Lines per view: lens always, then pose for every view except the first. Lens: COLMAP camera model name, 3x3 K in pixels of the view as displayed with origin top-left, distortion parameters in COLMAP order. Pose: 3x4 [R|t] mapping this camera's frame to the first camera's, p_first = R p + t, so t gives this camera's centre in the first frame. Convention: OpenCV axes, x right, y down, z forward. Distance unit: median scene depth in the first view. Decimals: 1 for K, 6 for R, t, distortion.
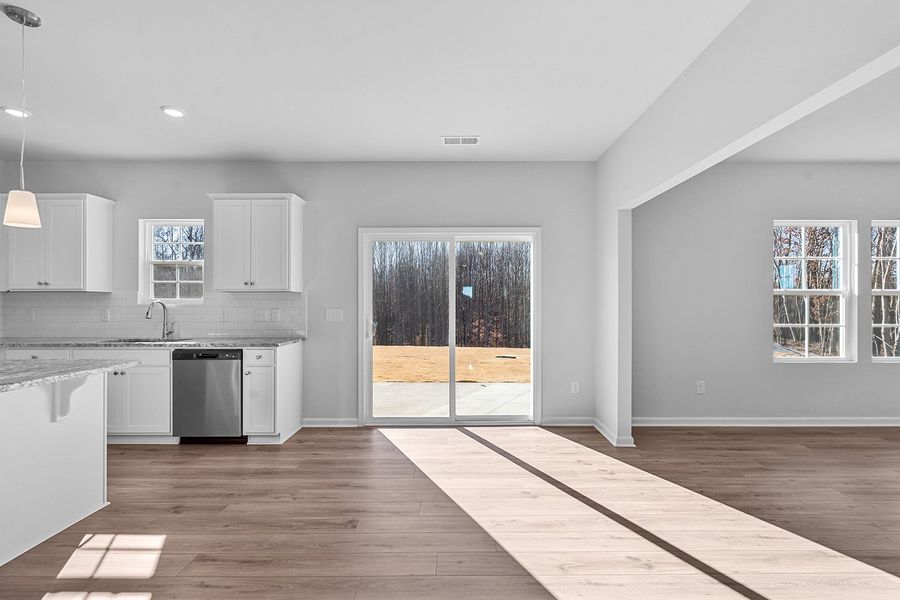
lens RADIAL K [[413.2, 0, 460.7], [0, 413.2, 301.3], [0, 0, 1]] dist [-0.001227, -0.000629]
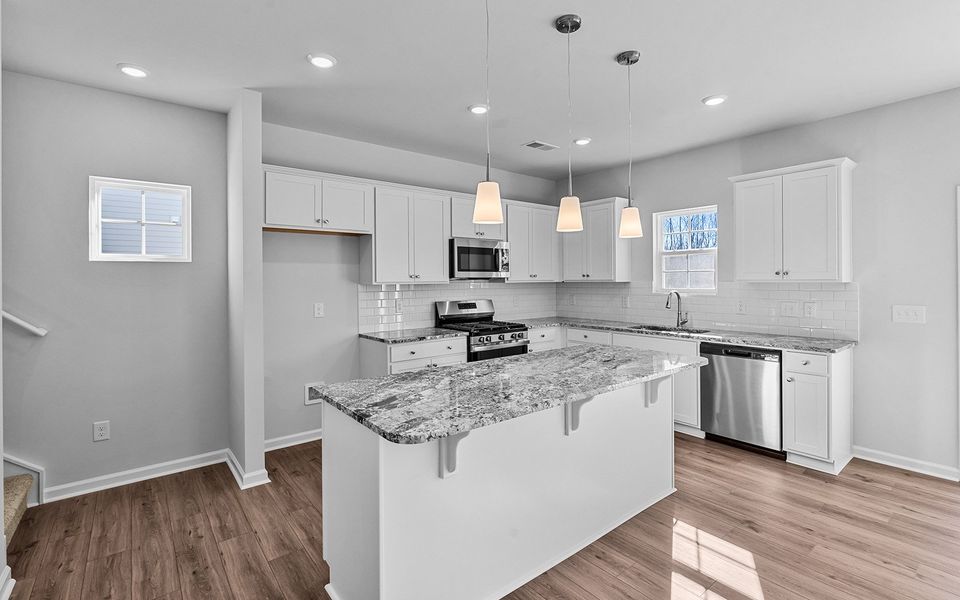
lens RADIAL K [[434.9, 0, 481.0], [0, 434.9, 281.3], [0, 0, 1]] dist [-0.002025, -0.000048]
pose [[0.625266, -0.000696, -0.780411, -0.211101], [0.006166, 0.999973, 0.004048, -0.035864], [0.780387, -0.007343, 0.625254, -0.056253]]
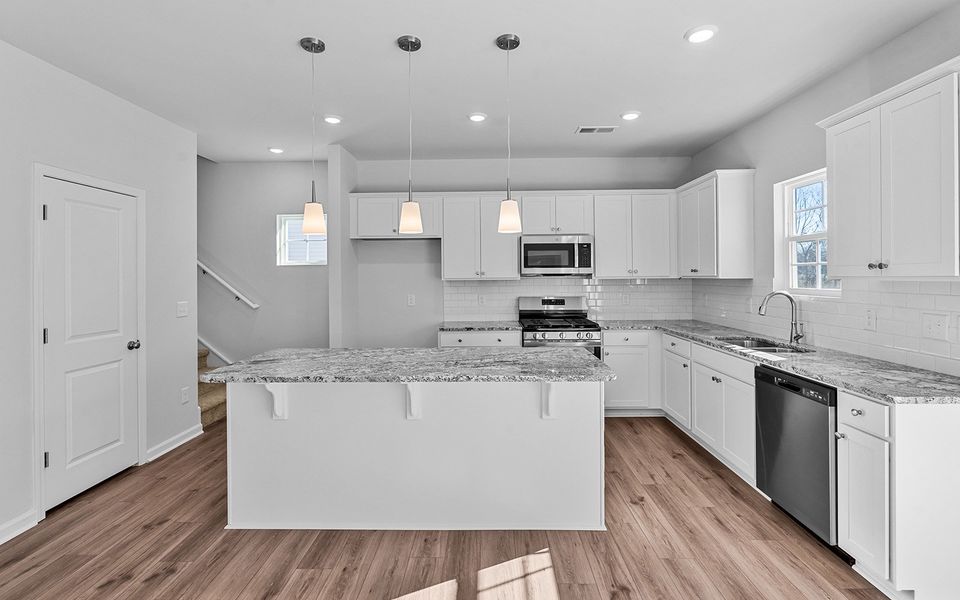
lens RADIAL K [[437.7, 0, 480.2], [0, 437.7, 276.8], [0, 0, 1]] dist [-0.000964, -0.000017]
pose [[-0.018400, 0.001803, -0.999829, 0.058503], [0.008221, 0.999965, 0.001652, -0.036554], [0.999797, -0.008189, -0.018414, 0.537116]]
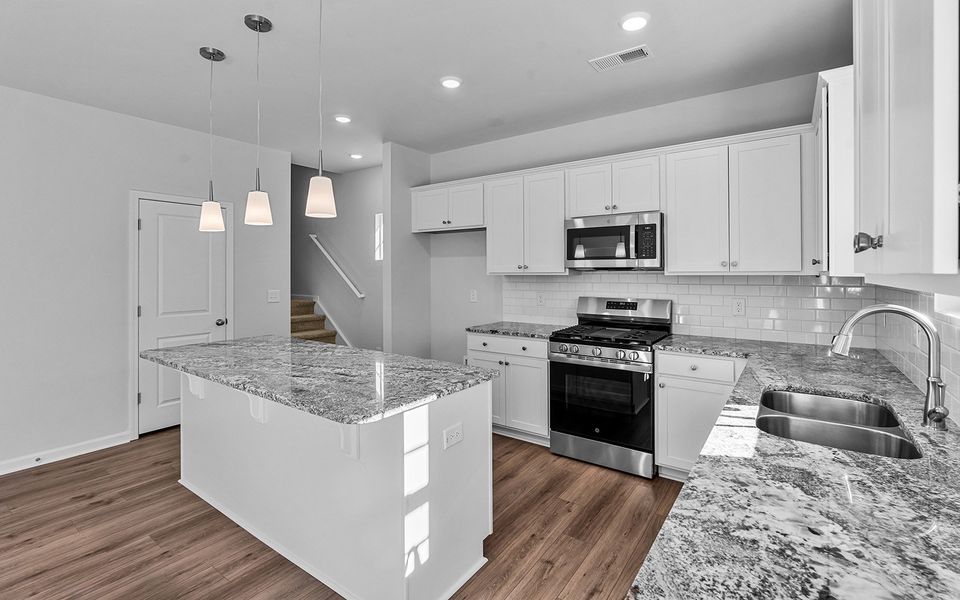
lens RADIAL K [[431.7, 0, 479.7], [0, 431.7, 272.8], [0, 0, 1]] dist [-0.001915, -0.000300]
pose [[-0.583890, 0.005198, -0.811816, -0.289026], [0.004102, 0.999986, 0.003453, -0.034458], [0.811822, -0.001313, -0.583903, 1.039118]]
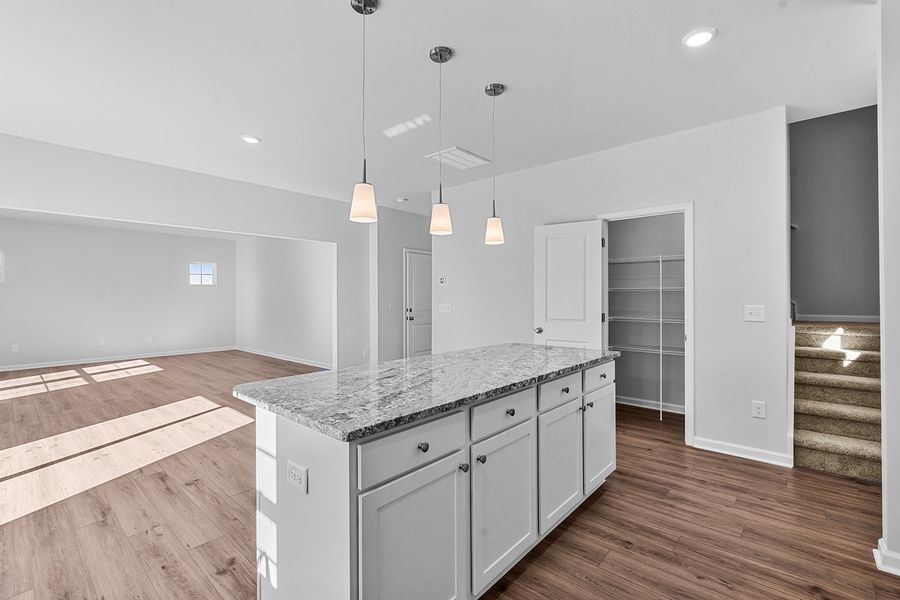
lens RADIAL K [[399.7, 0, 453.8], [0, 399.7, 298.5], [0, 0, 1]] dist [-0.018816, 0.000006]
pose [[-0.750700, 0.003047, 0.660636, -1.034498], [0.000303, 0.999991, -0.004268, 0.004285], [-0.660643, -0.003004, -0.750694, 0.882747]]
